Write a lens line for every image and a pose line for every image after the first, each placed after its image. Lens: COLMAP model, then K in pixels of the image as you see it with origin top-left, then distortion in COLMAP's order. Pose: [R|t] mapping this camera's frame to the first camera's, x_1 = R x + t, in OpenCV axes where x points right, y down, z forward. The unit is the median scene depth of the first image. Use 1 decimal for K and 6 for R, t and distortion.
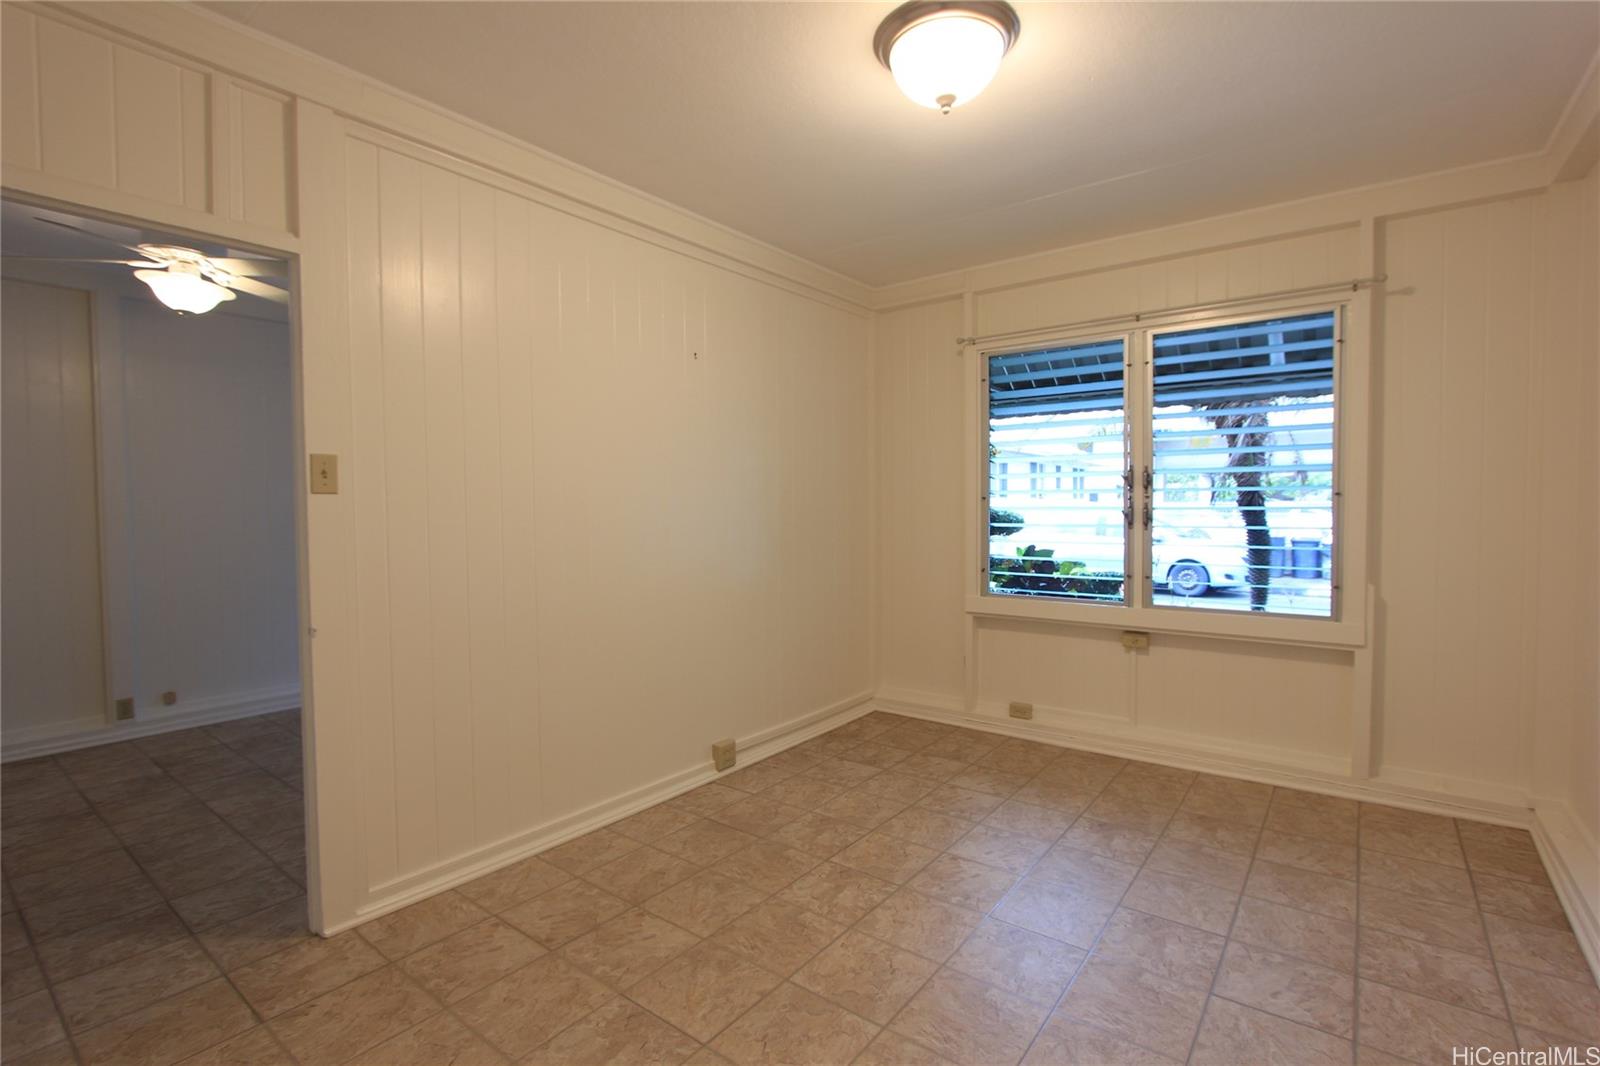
lens RADIAL K [[732.5, 0, 807.2], [0, 732.5, 537.8], [0, 0, 1]] dist [-0.019013, -0.000144]
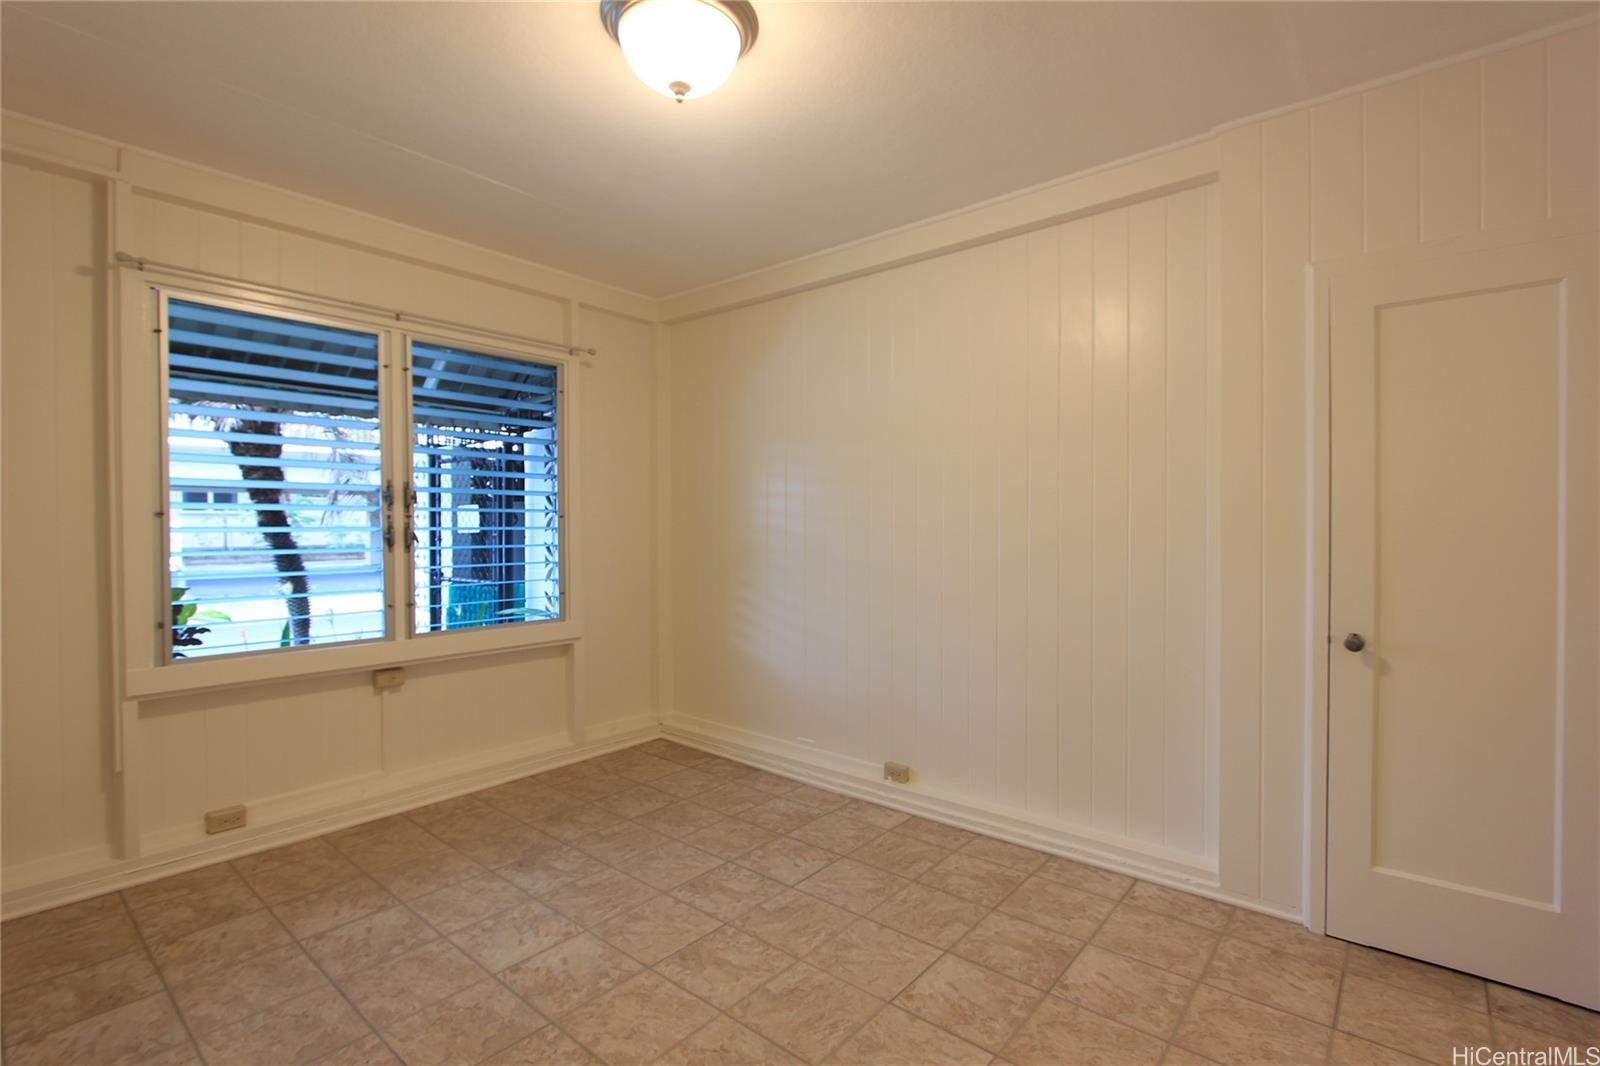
lens RADIAL K [[732.5, 0, 807.2], [0, 732.5, 537.8], [0, 0, 1]] dist [-0.019013, -0.000144]
pose [[0.047825, -0.012072, 0.998783, -0.454198], [0.043171, 0.999018, 0.010008, -0.018237], [-0.997922, 0.042640, 0.048299, 0.503531]]
